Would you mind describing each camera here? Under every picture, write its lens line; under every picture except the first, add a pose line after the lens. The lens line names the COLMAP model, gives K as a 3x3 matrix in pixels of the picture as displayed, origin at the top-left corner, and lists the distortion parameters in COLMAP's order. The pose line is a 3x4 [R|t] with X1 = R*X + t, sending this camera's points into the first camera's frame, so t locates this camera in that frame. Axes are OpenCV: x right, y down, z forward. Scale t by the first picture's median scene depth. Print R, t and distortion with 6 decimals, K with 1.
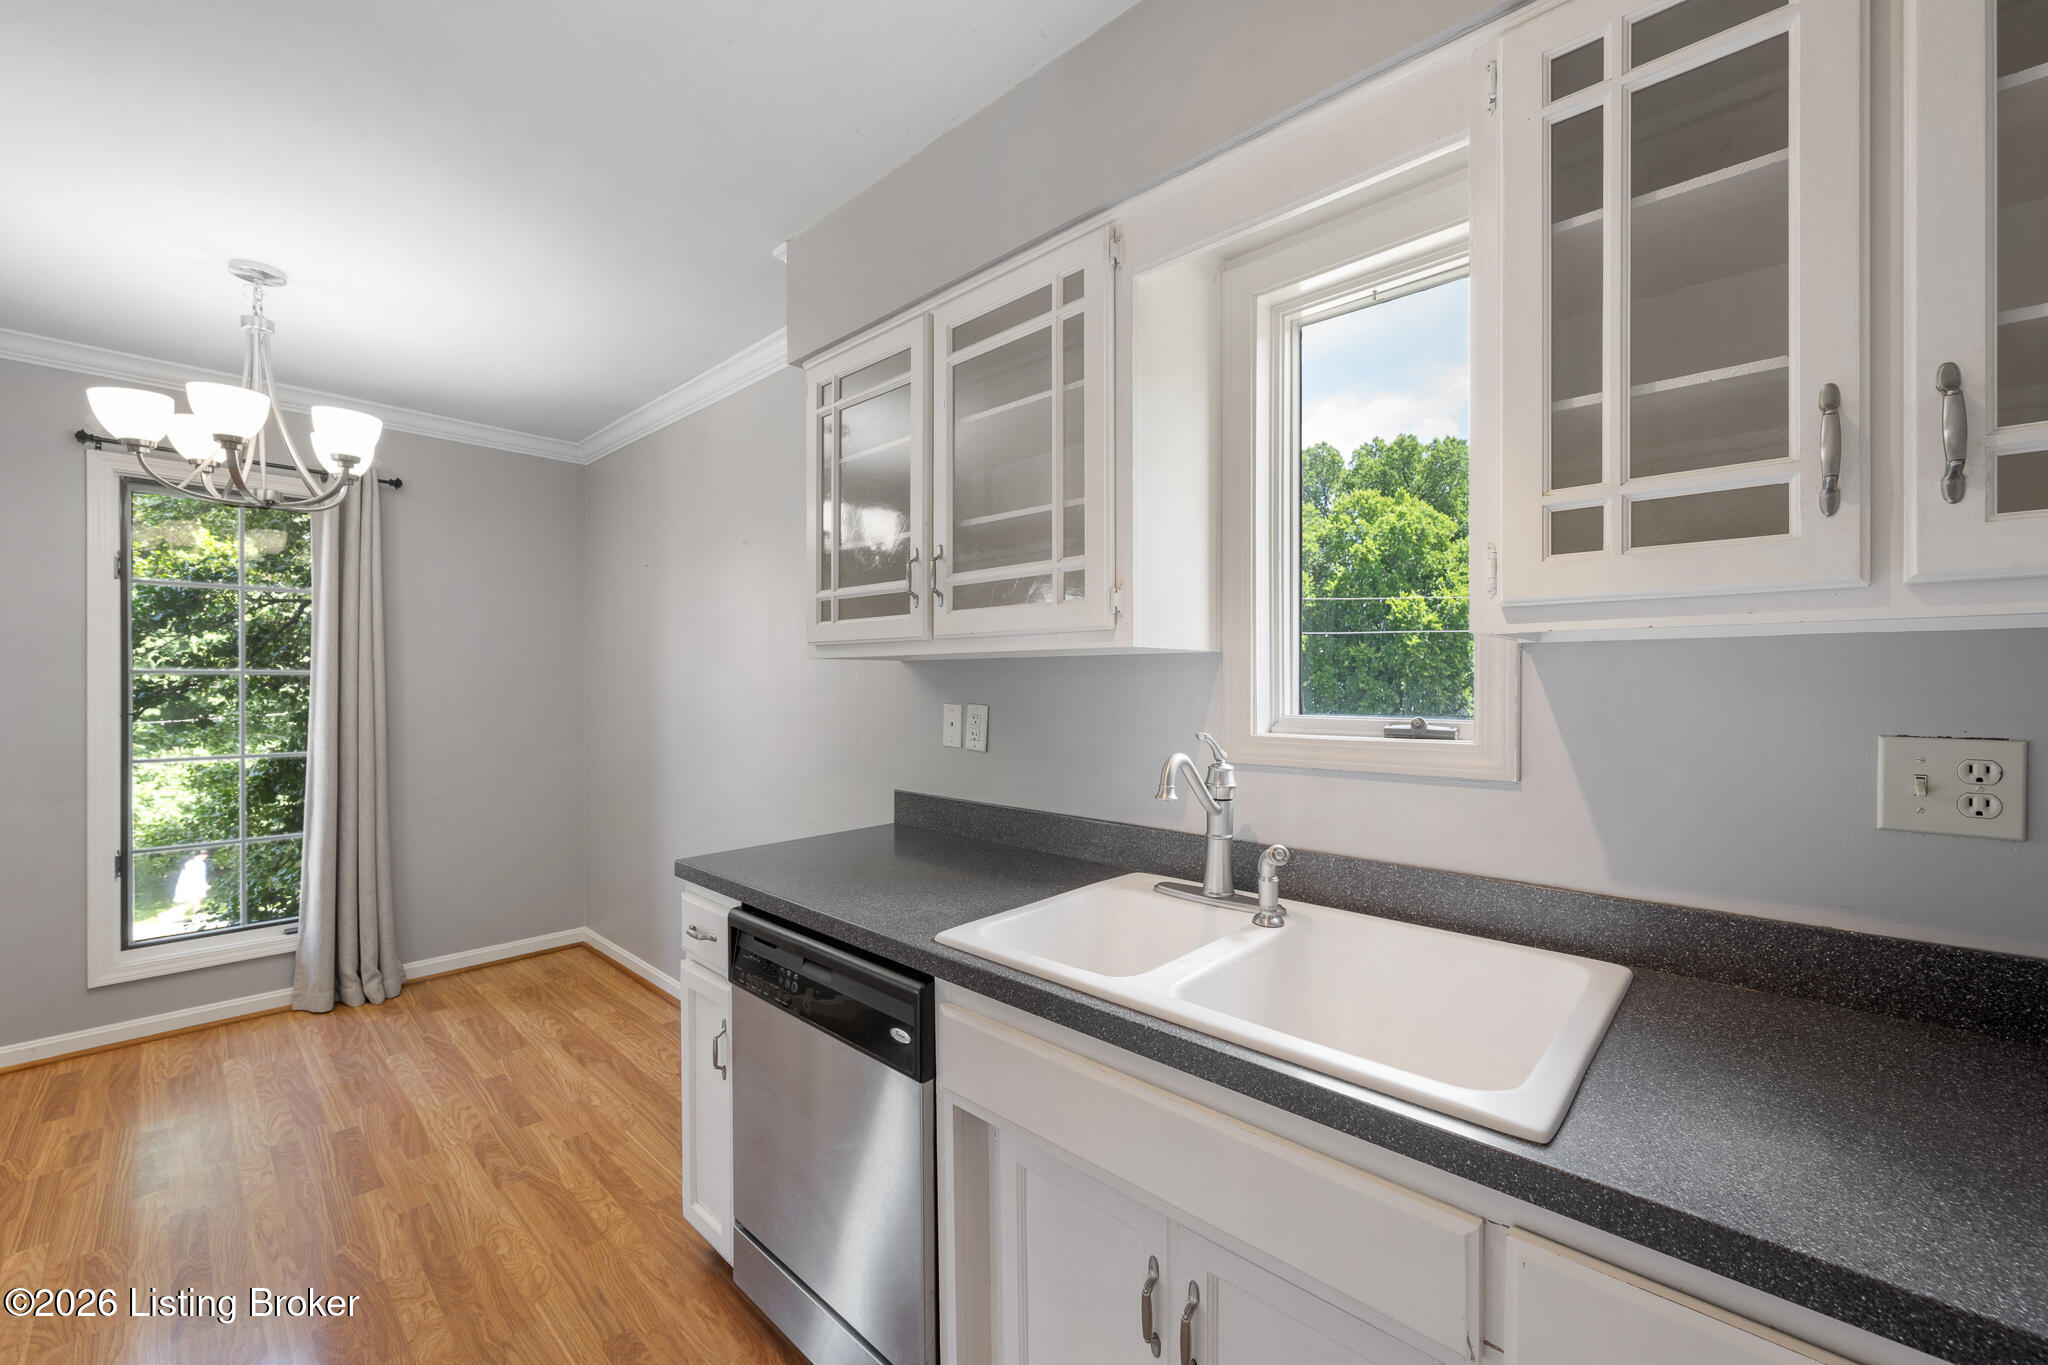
lens RADIAL K [[824.3, 0, 1003.6], [0, 824.3, 672.3], [0, 0, 1]] dist [0.004361, 0.000521]
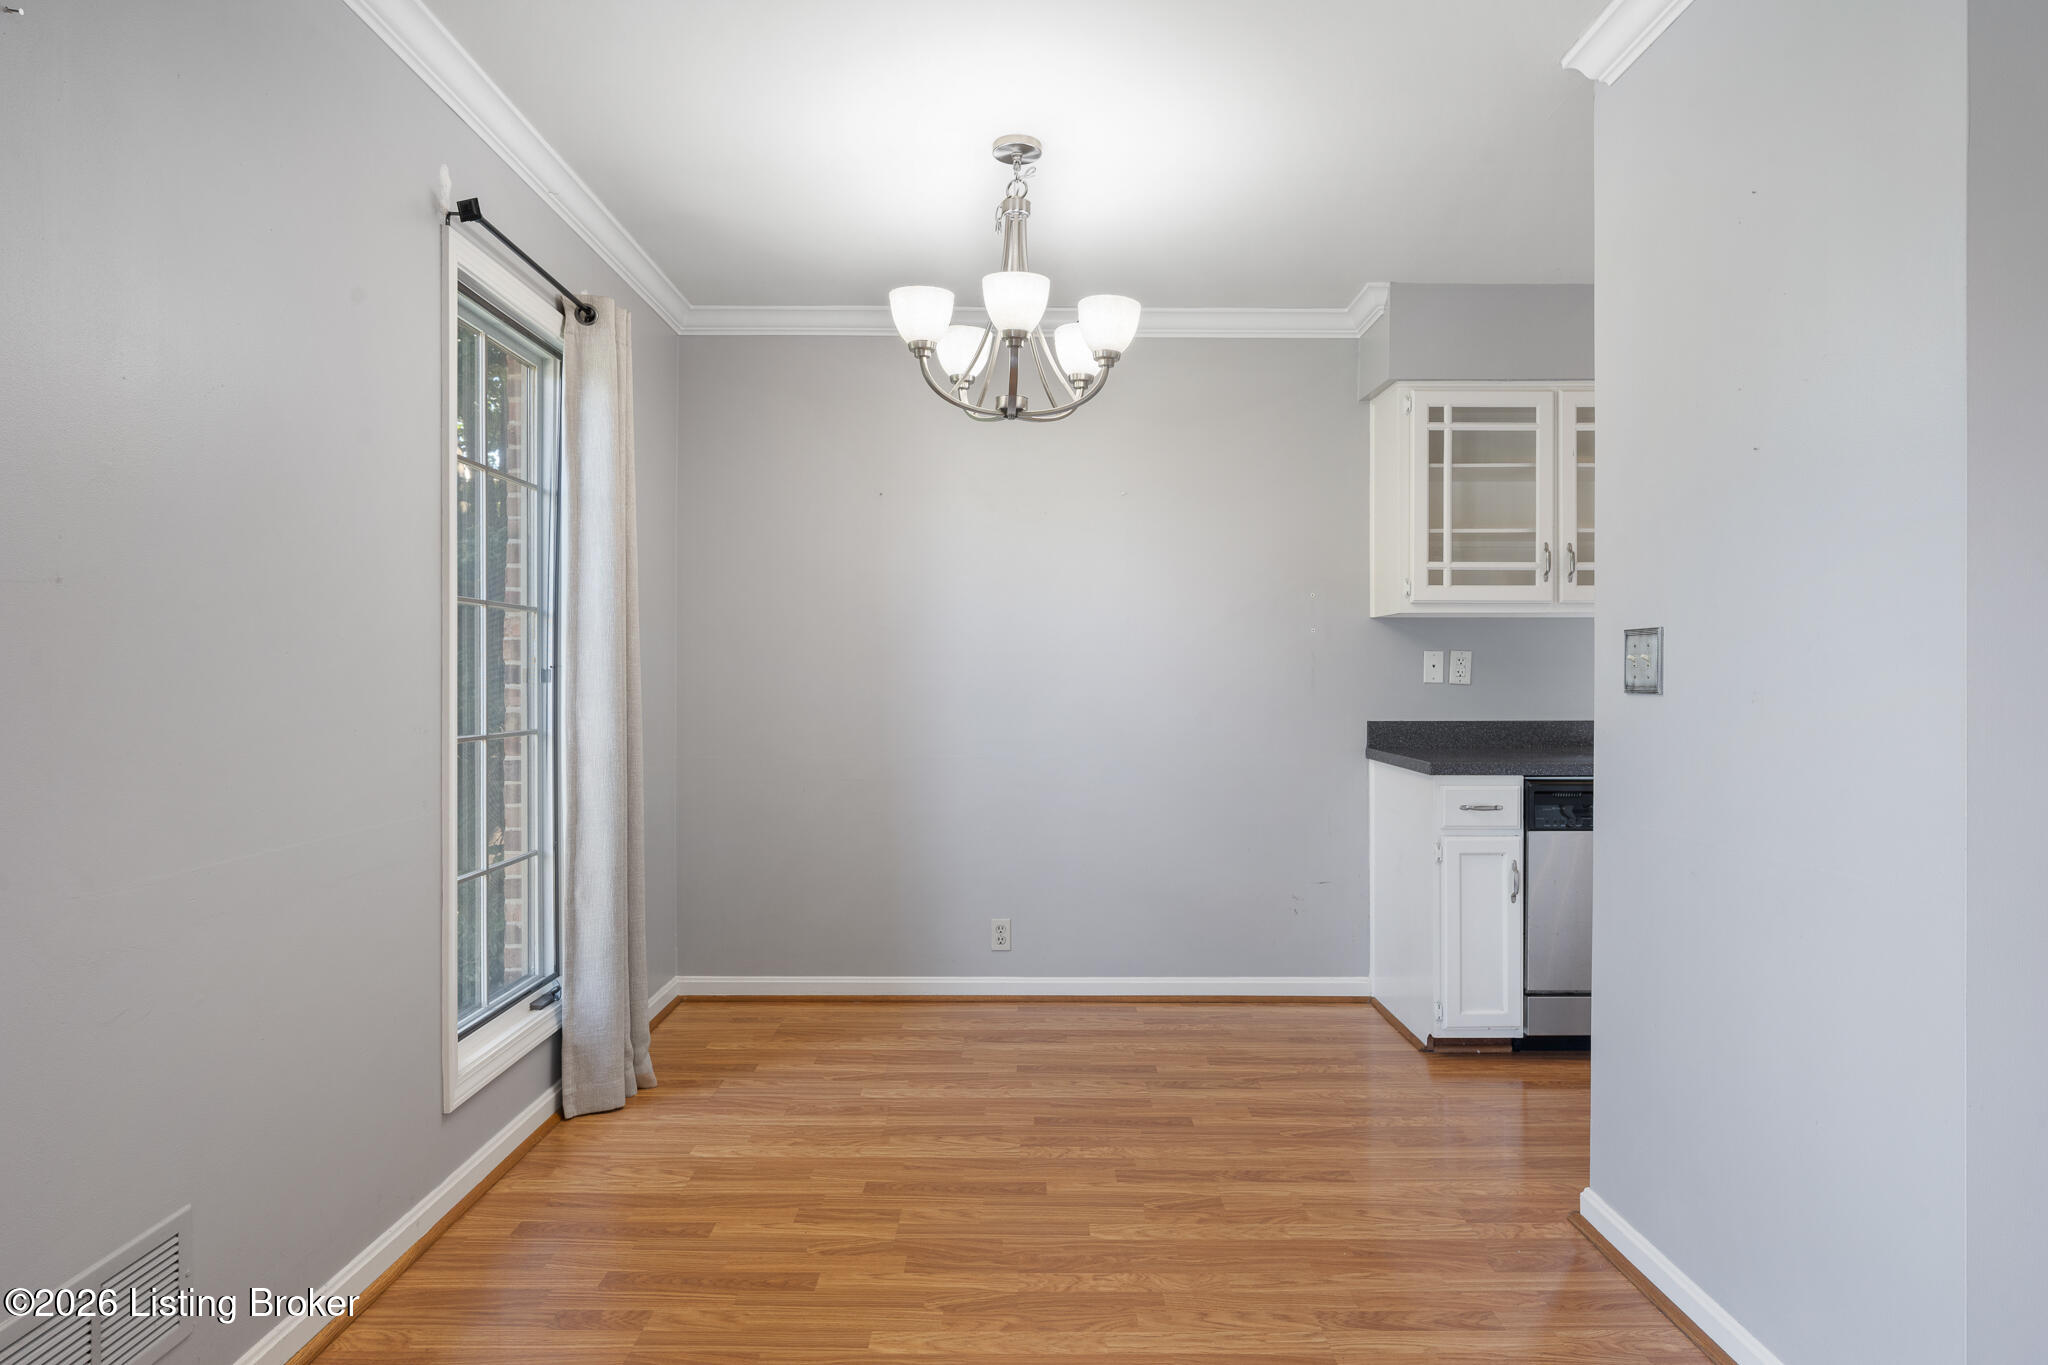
lens RADIAL K [[1115.6, 0, 1015.2], [0, 1115.6, 681.1], [0, 0, 1]] dist [-0.011129, -0.000511]
pose [[0.719303, -0.002651, 0.694692, -1.850132], [-0.003034, 0.999971, 0.006958, 0.078650], [-0.694690, -0.007113, 0.719274, 0.174822]]
